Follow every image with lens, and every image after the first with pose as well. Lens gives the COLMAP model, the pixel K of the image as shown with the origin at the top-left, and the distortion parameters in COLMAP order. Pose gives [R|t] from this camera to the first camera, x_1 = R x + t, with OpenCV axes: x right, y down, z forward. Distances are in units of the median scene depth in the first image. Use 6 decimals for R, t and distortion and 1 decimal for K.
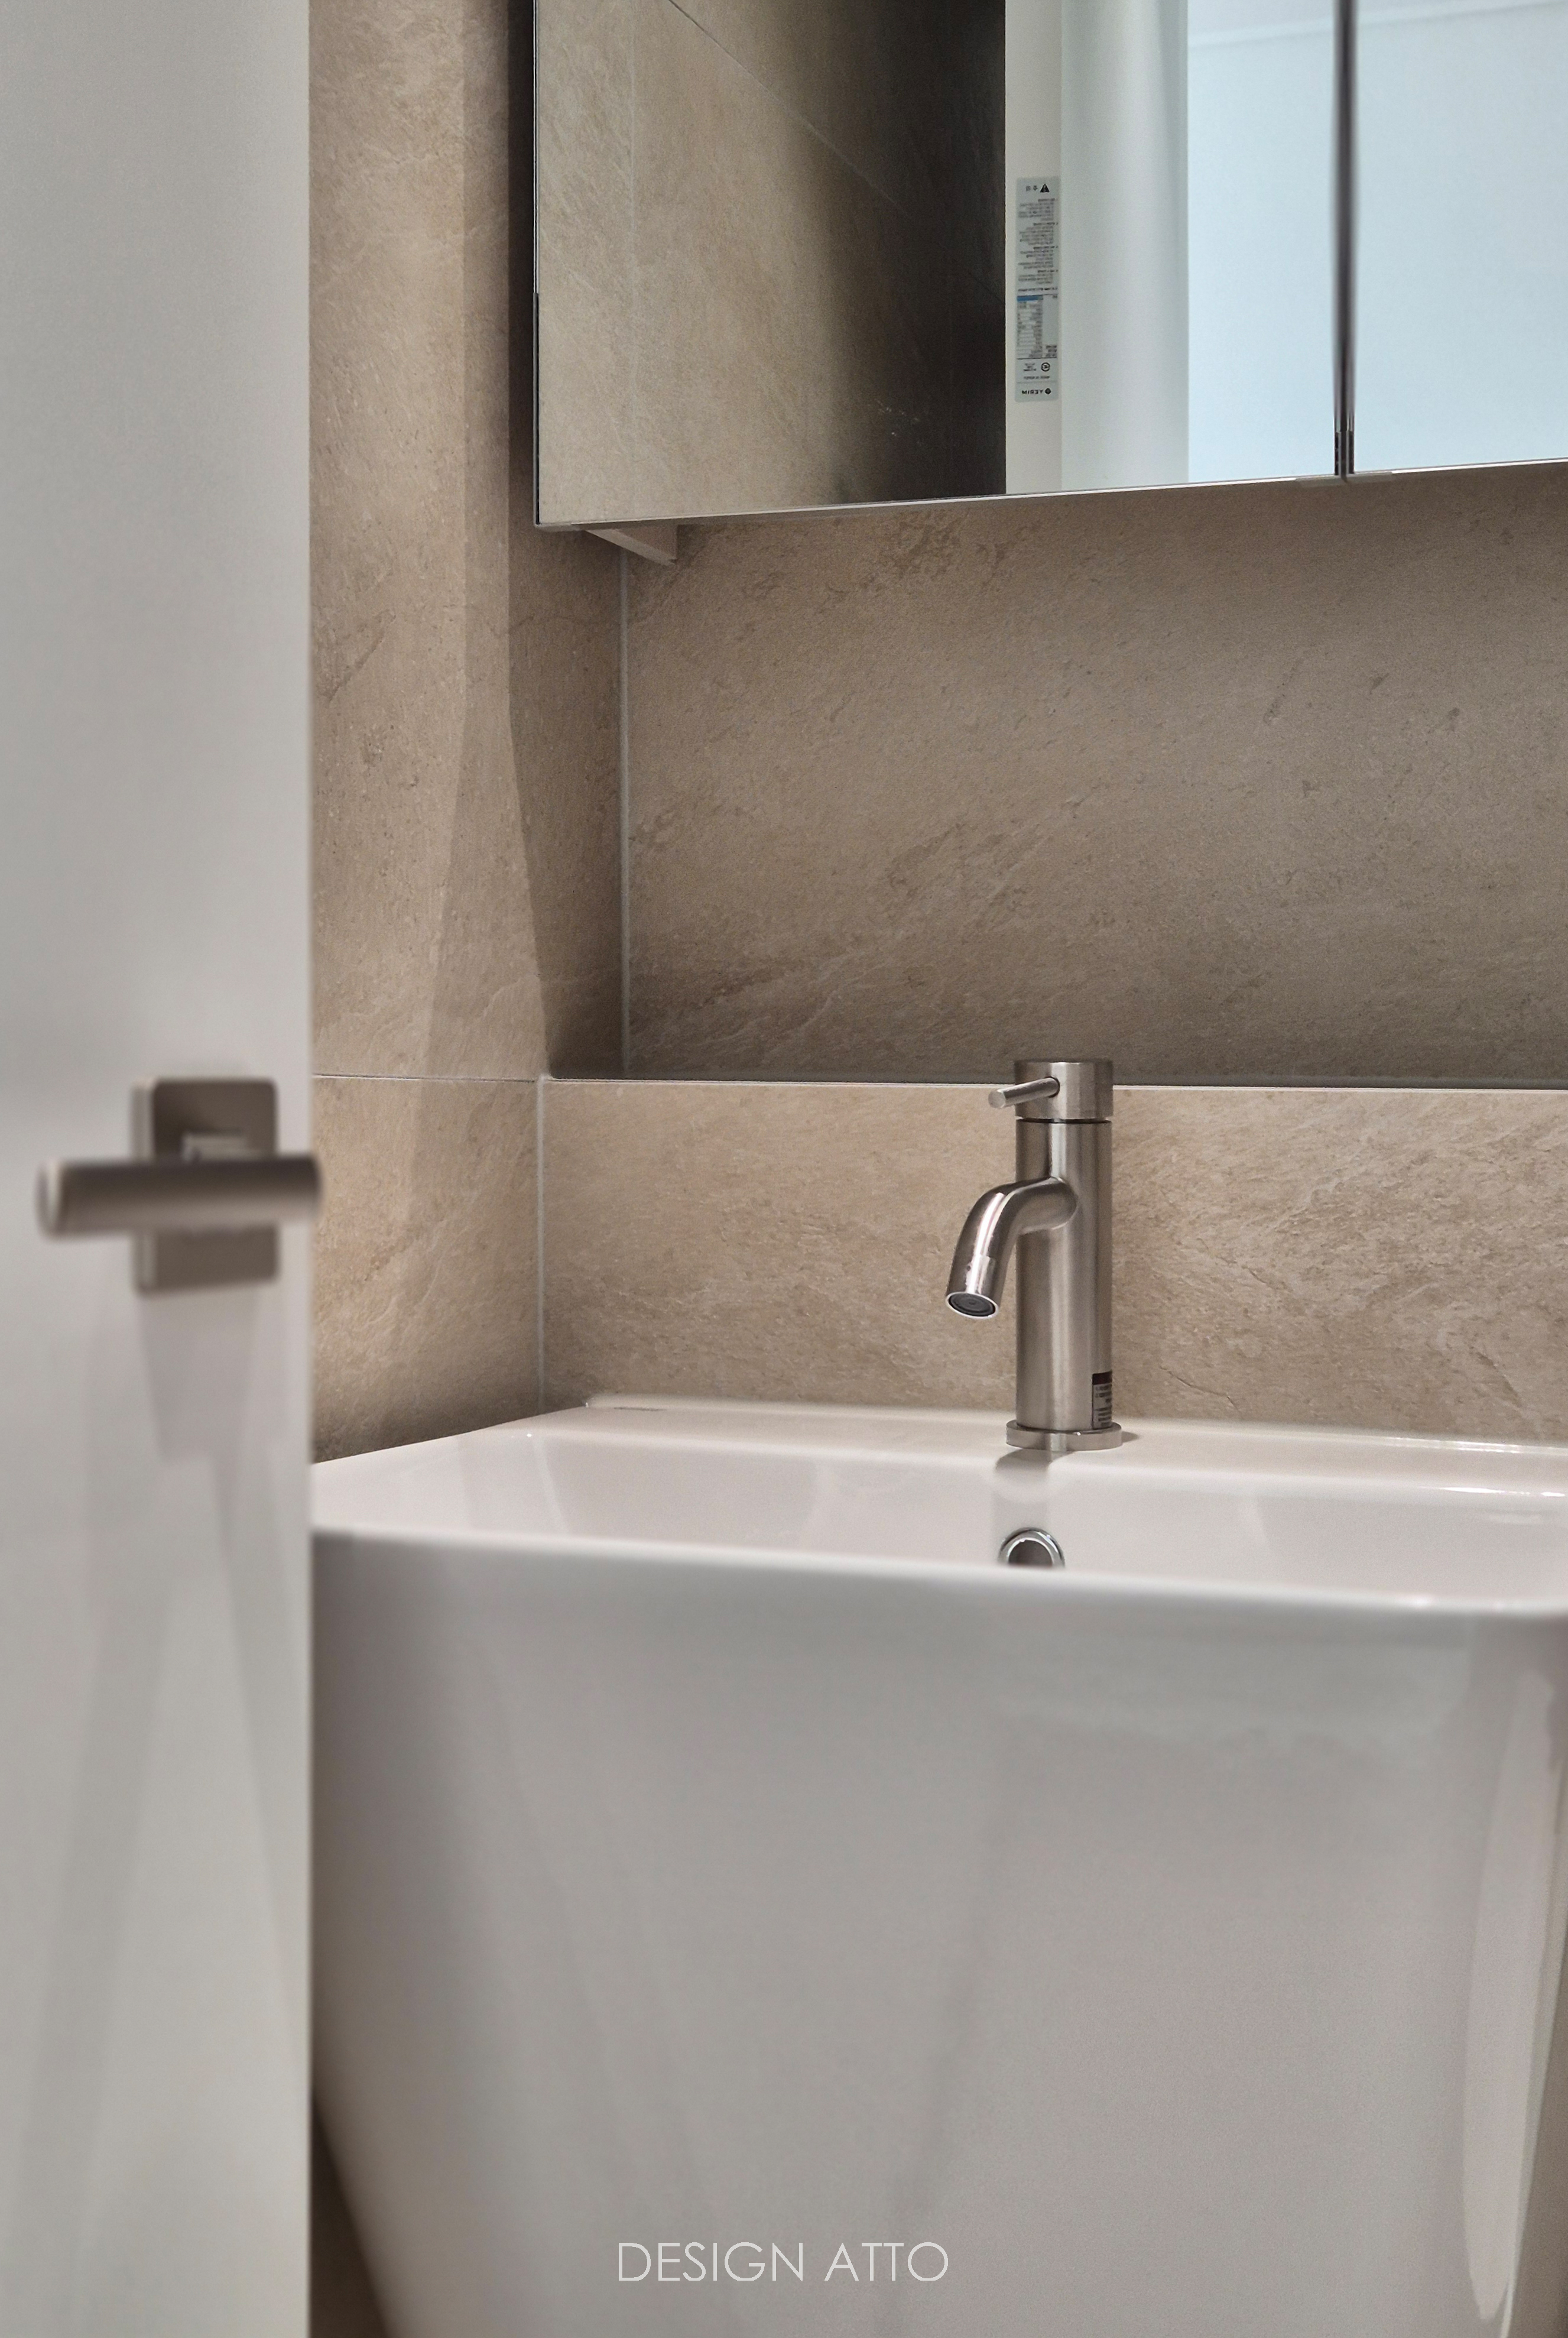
lens RADIAL K [[2993.4, 0, 776.6], [0, 2993.4, 1014.3], [0, 0, 1]] dist [0.028411, 0.013417]
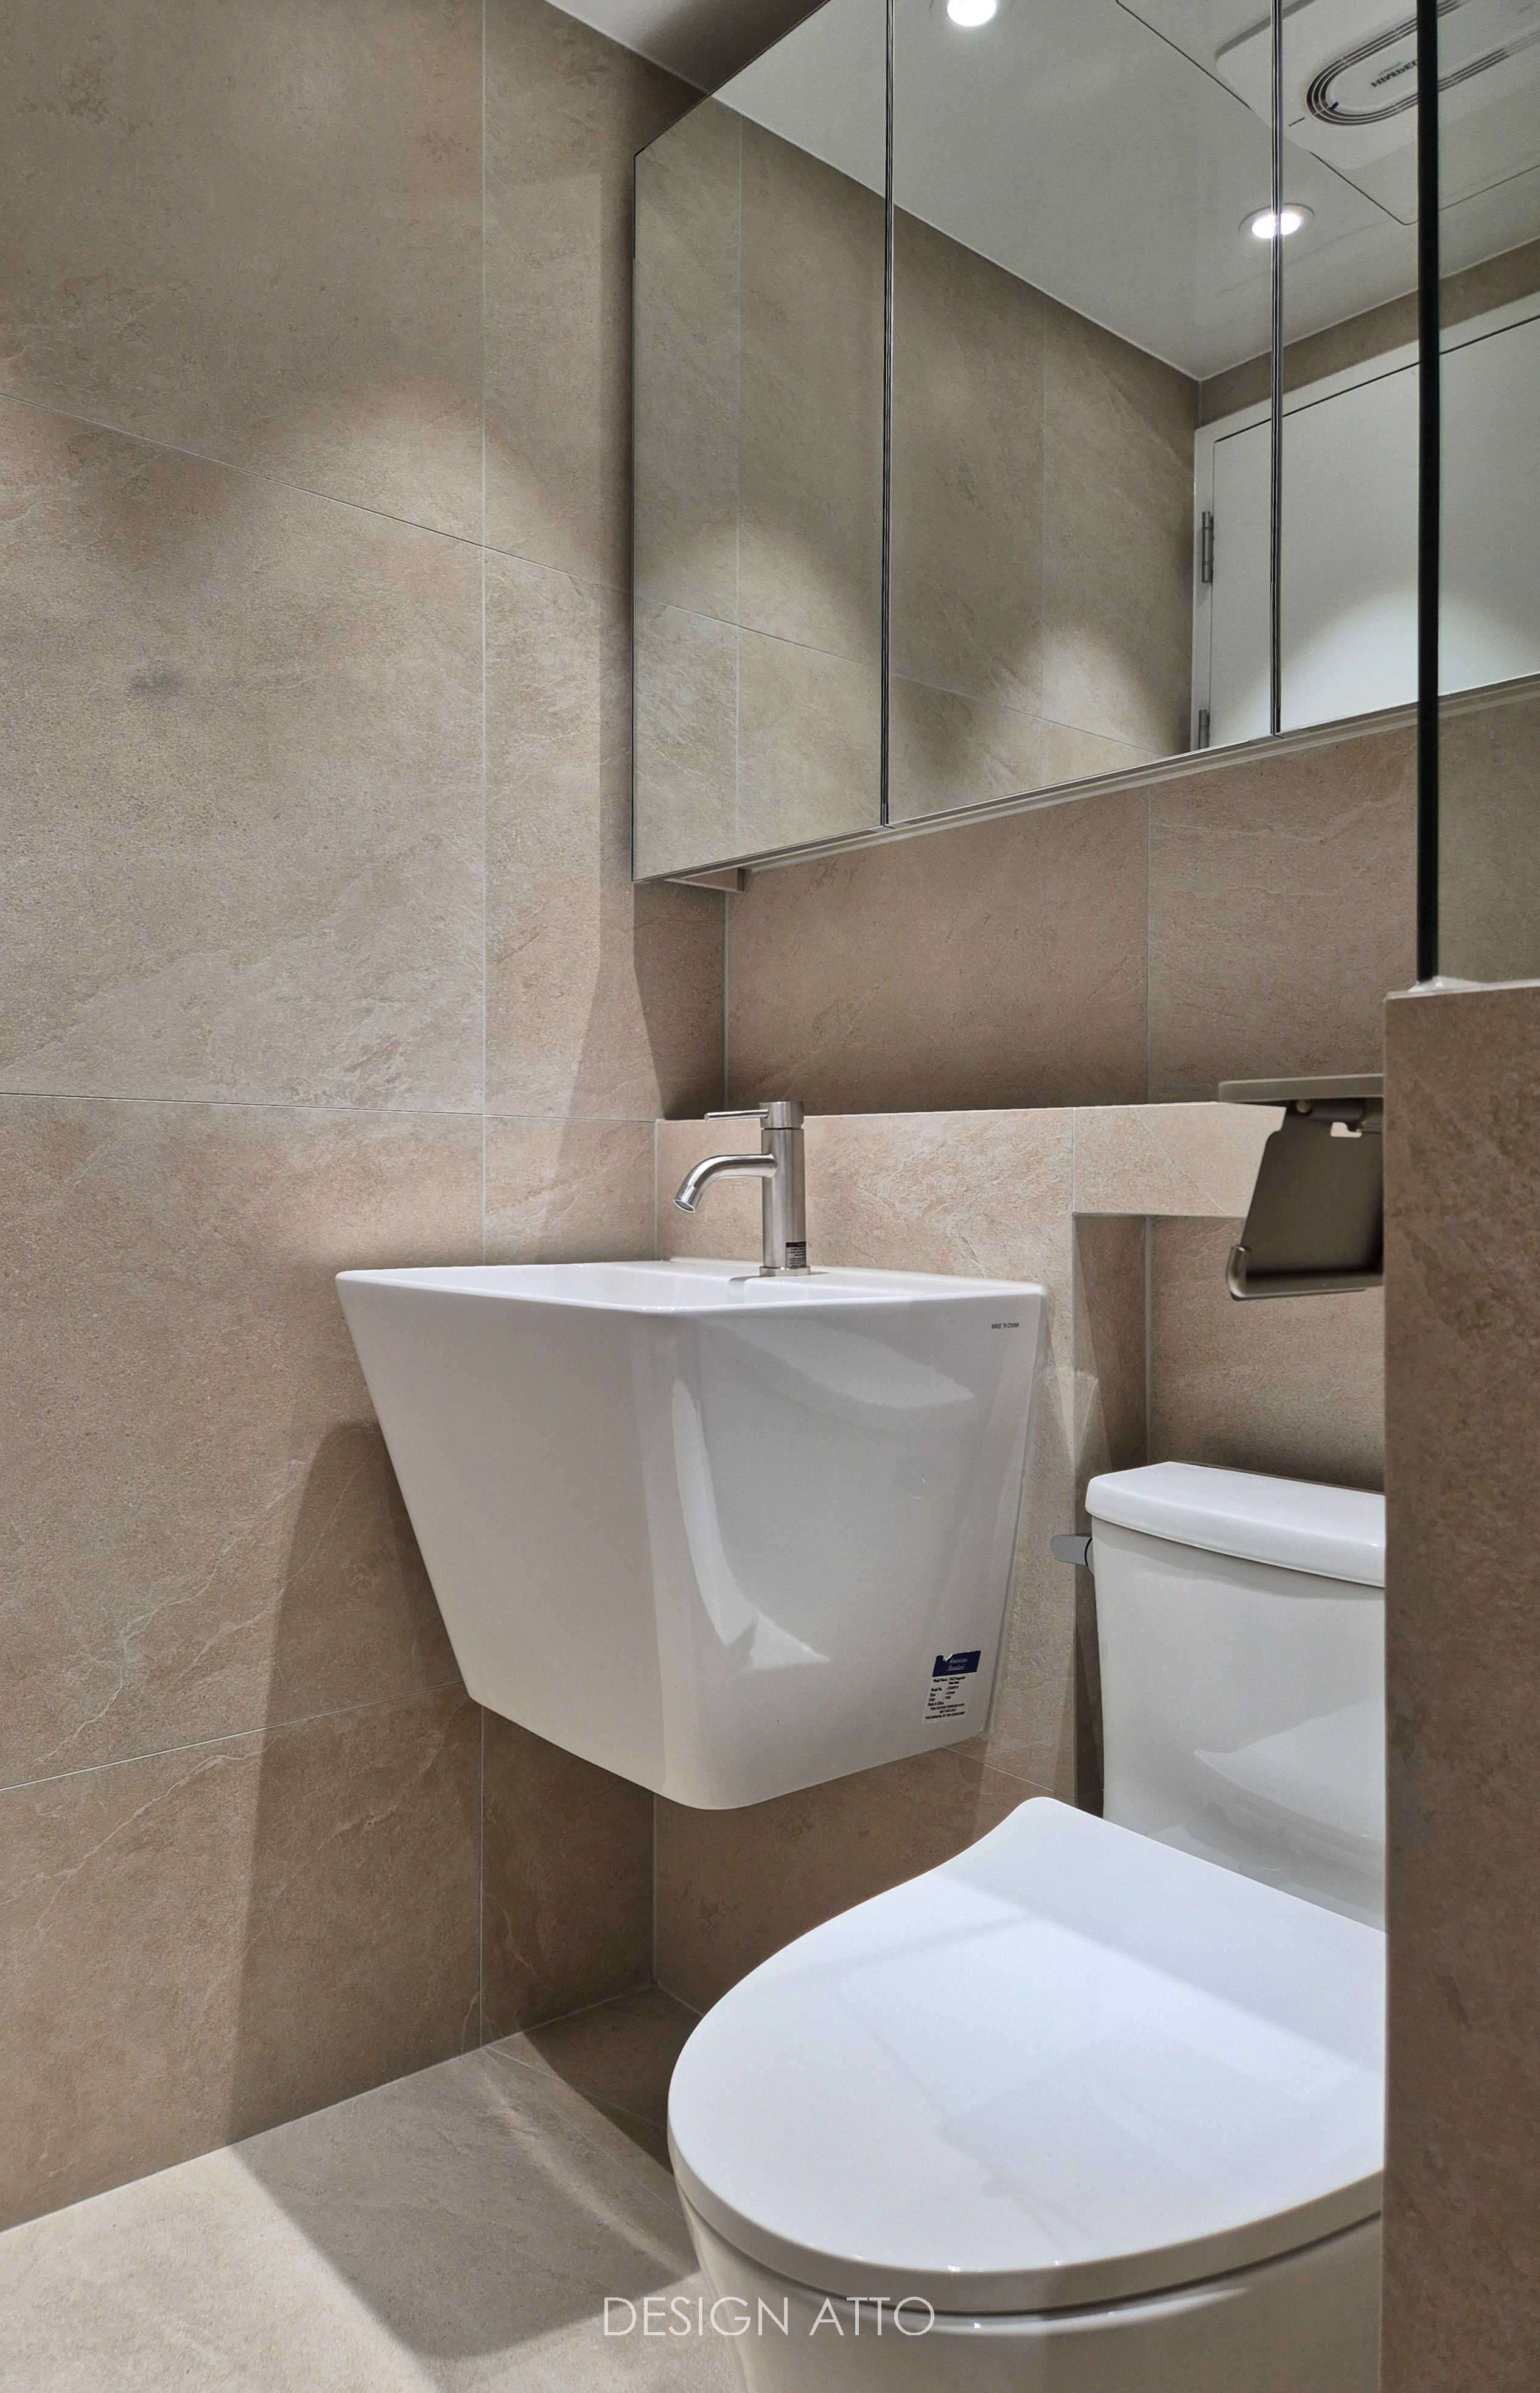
lens RADIAL K [[1524.7, 0, 657.2], [0, 1524.7, 1127.3], [0, 0, 1]] dist [0.037179, -0.043215]
pose [[0.871936, -0.019007, -0.489250, 0.546858], [0.015439, 0.999817, -0.011327, 0.043793], [0.489376, 0.002323, 0.872070, -0.028288]]
